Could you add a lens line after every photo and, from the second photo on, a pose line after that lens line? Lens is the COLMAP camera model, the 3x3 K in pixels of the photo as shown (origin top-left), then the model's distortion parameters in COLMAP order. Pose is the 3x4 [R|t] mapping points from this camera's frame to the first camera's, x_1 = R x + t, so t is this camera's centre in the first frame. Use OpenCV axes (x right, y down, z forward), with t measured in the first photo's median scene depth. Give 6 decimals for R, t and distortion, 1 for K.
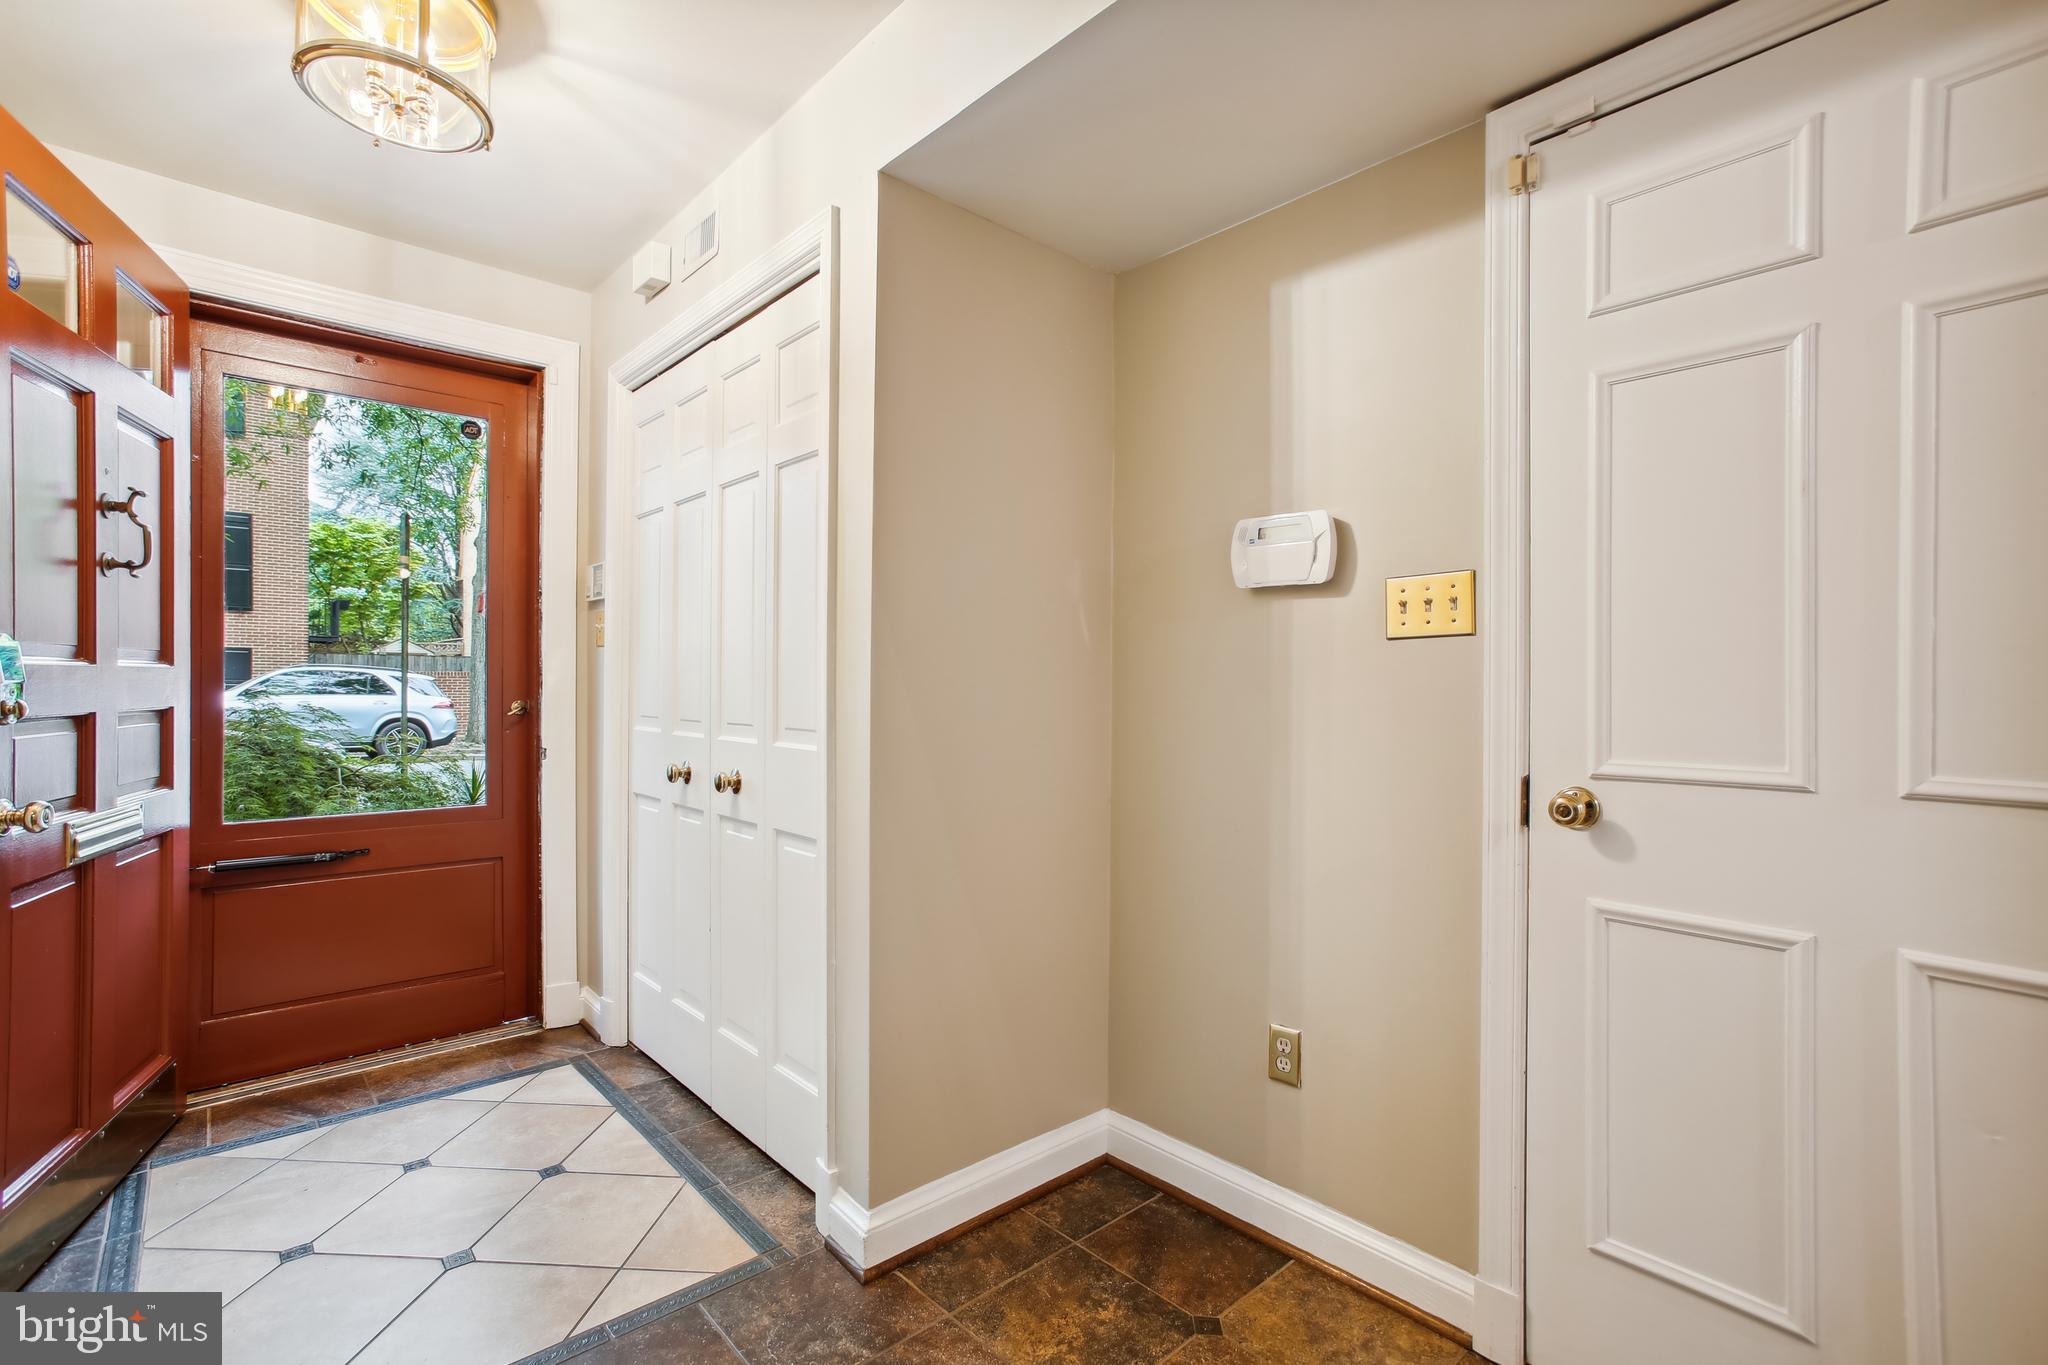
lens RADIAL K [[940.2, 0, 1031.0], [0, 940.2, 671.9], [0, 0, 1]] dist [-0.055125, 0.031528]
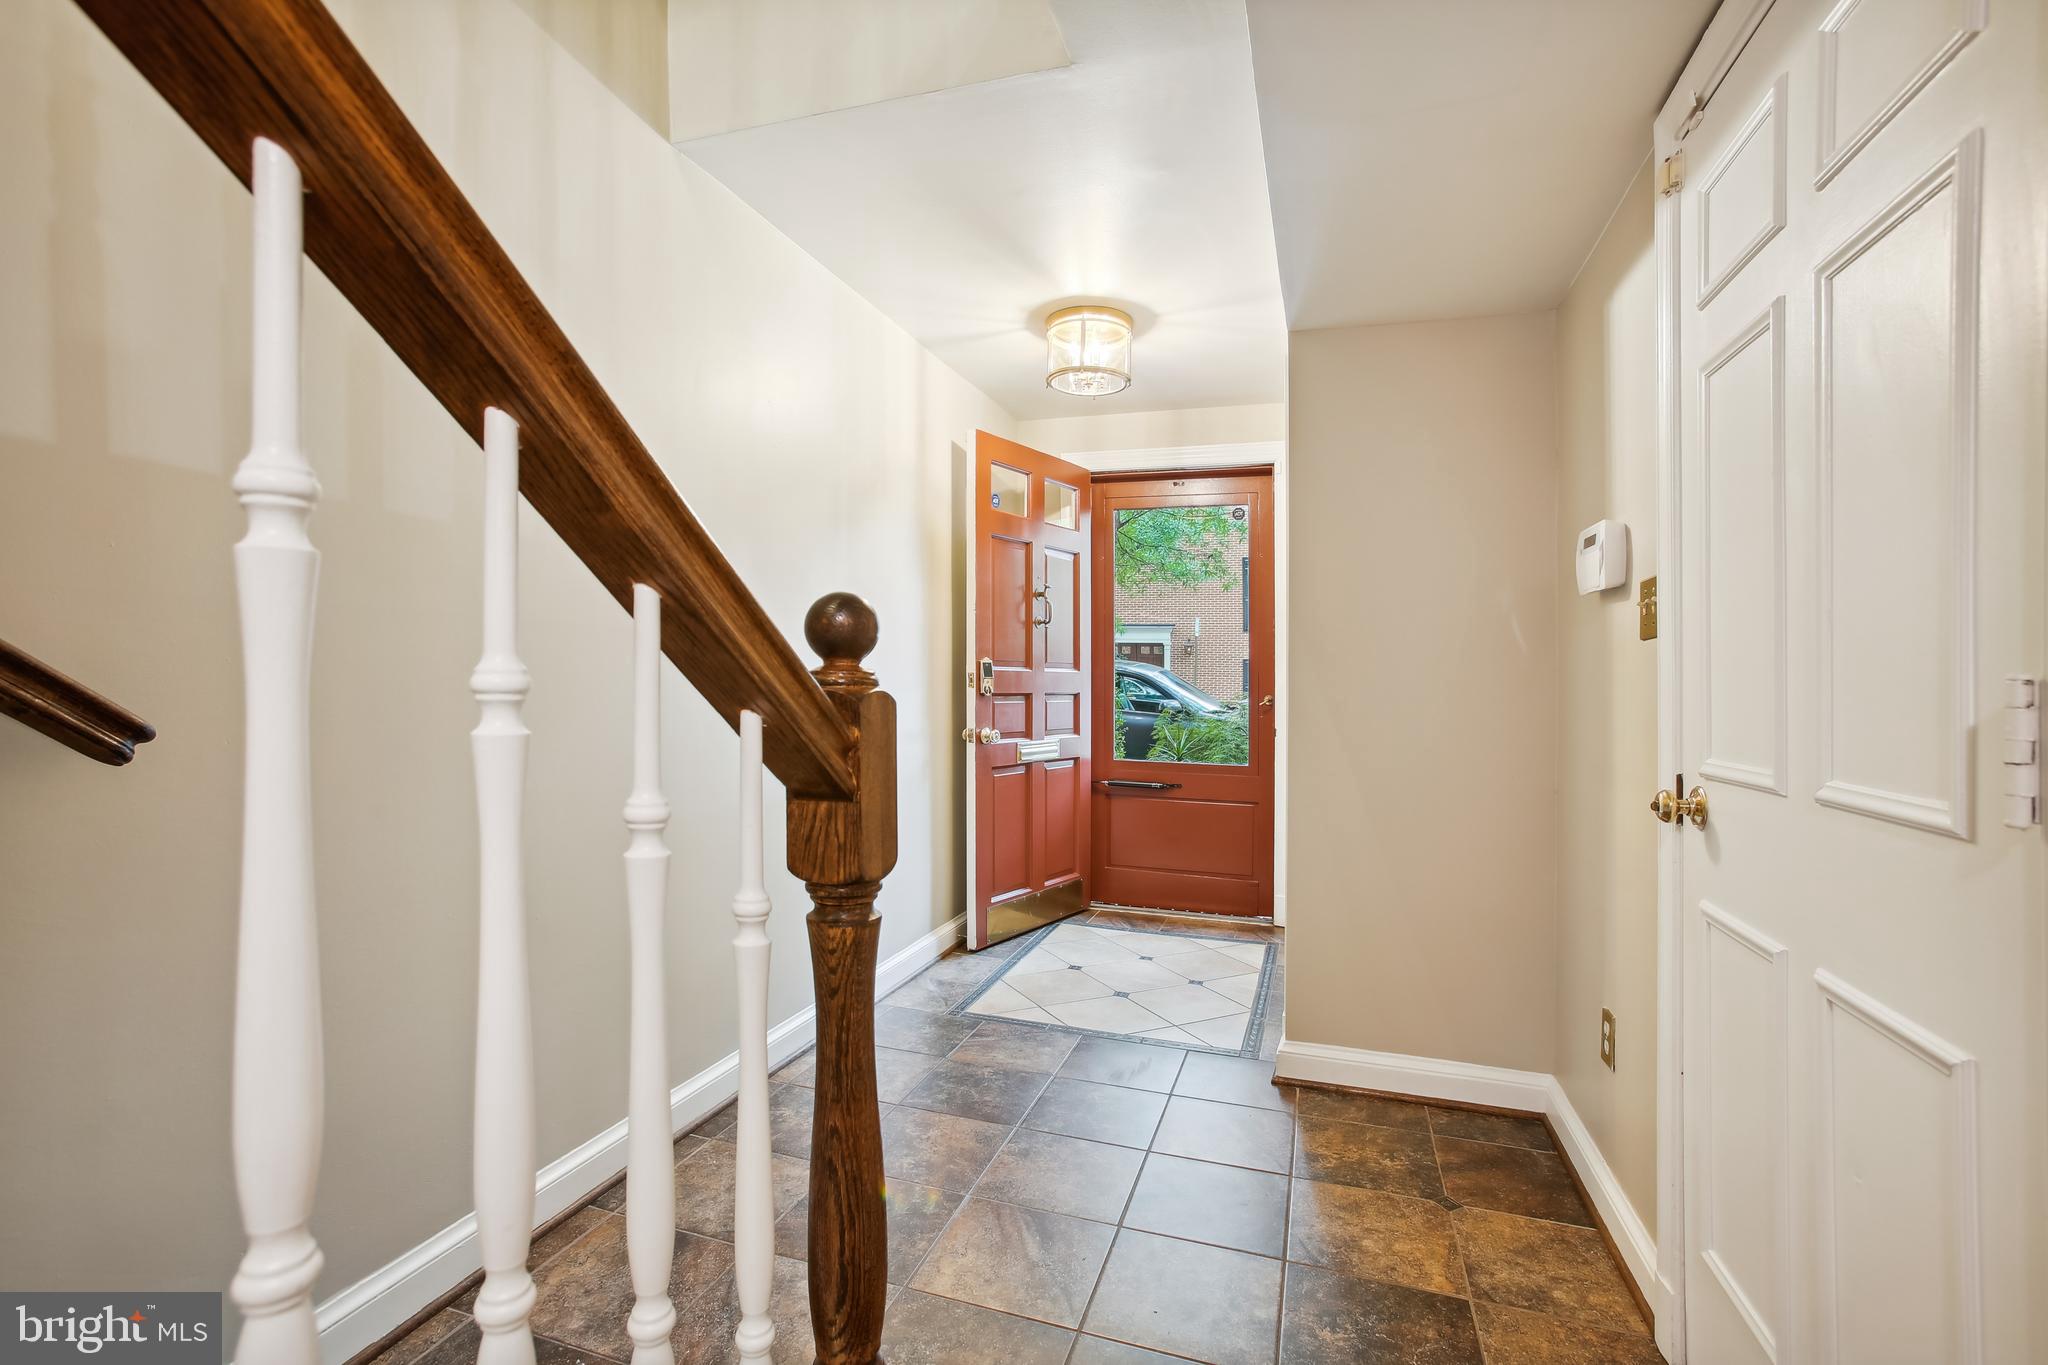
lens RADIAL K [[951.8, 0, 1010.2], [0, 951.8, 683.5], [0, 0, 1]] dist [-0.026128, 0.000123]
pose [[0.480626, 0.006986, -0.876898, 0.871390], [-0.004893, 0.999974, 0.005284, 0.010597], [0.876912, 0.001751, 0.480648, -0.100286]]
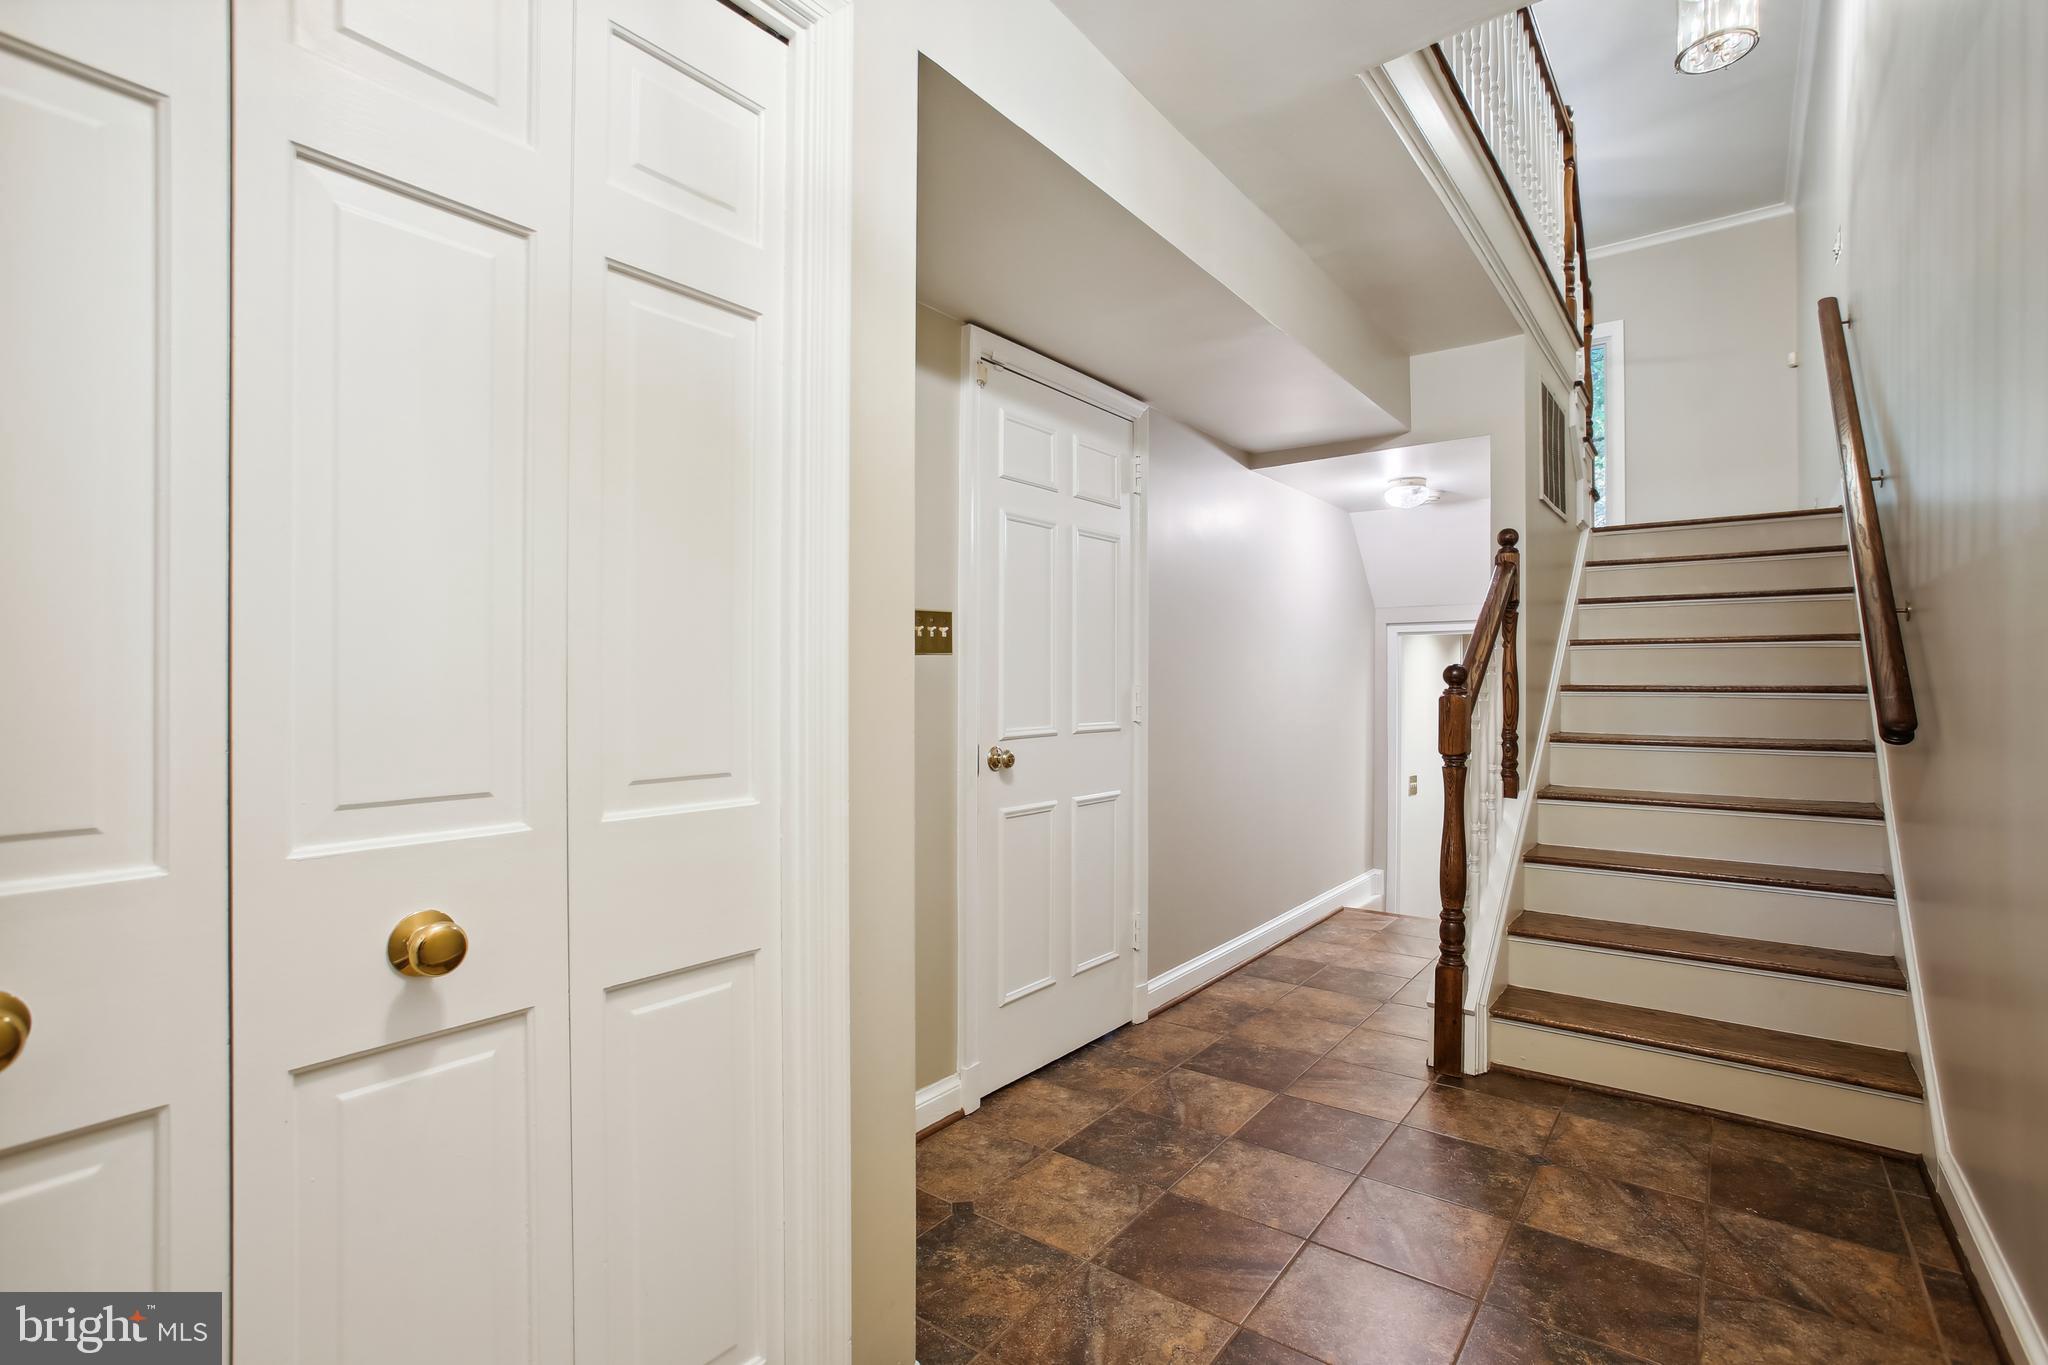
lens RADIAL K [[951.8, 0, 1010.2], [0, 951.8, 683.5], [0, 0, 1]] dist [-0.026128, 0.000123]
pose [[-0.164615, -0.003934, 0.986350, -0.923799], [-0.008351, 0.999962, 0.002594, 0.000292], [-0.986323, -0.007810, -0.164641, 0.996245]]
